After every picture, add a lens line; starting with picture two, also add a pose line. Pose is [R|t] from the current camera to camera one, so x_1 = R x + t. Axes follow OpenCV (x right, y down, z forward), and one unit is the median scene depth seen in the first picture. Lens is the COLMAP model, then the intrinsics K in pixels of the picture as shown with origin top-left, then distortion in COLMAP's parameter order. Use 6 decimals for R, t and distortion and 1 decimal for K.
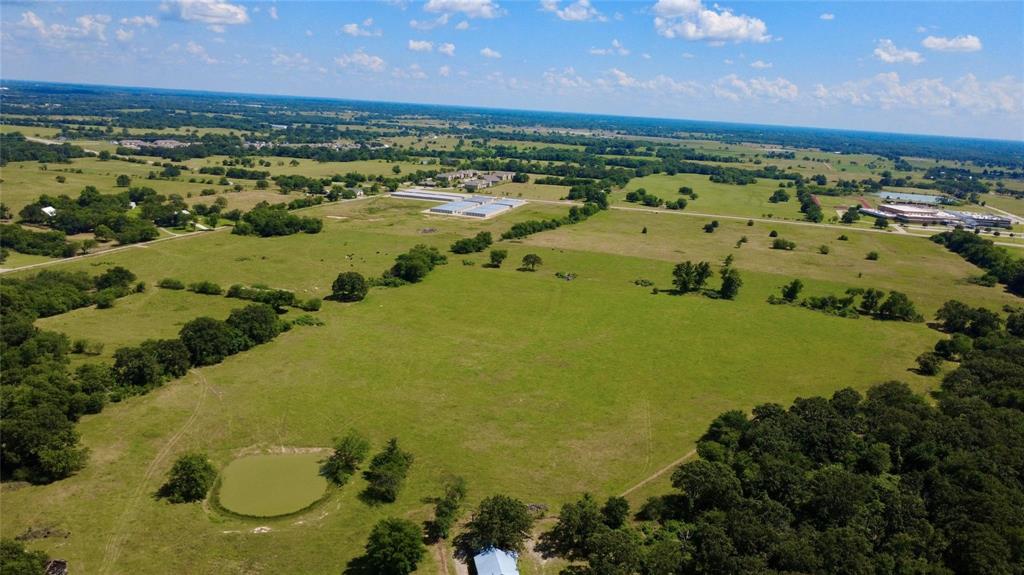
lens RADIAL K [[751.2, 0, 507.6], [0, 751.2, 296.9], [0, 0, 1]] dist [0.005303, -0.003420]
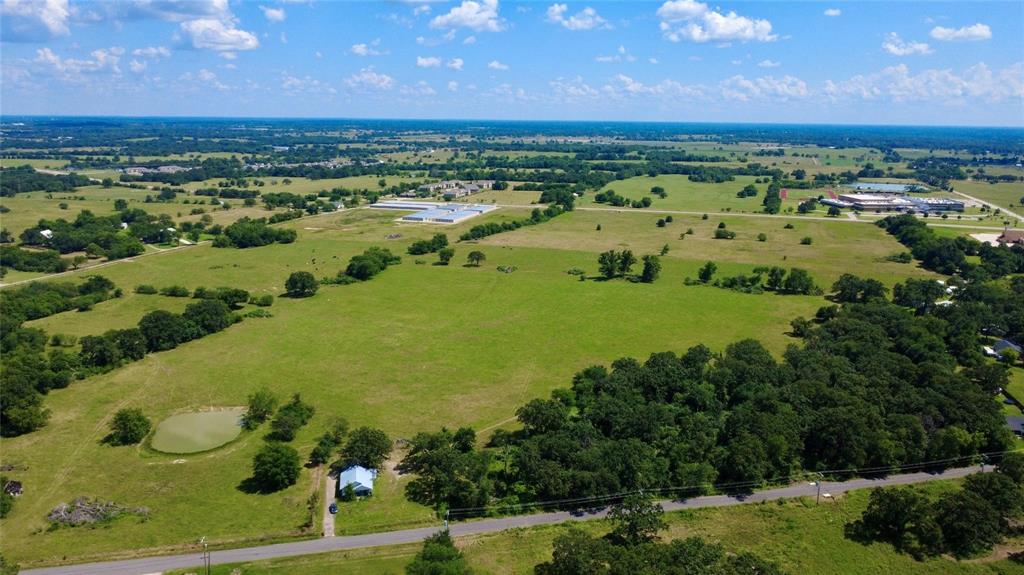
lens RADIAL K [[751.2, 0, 509.2], [0, 751.2, 295.5], [0, 0, 1]] dist [0.005303, -0.003420]
pose [[0.998811, -0.043654, -0.021687, 0.105528], [0.043301, 0.998926, -0.016490, 0.029276], [0.022384, 0.015531, 0.999629, -0.102777]]
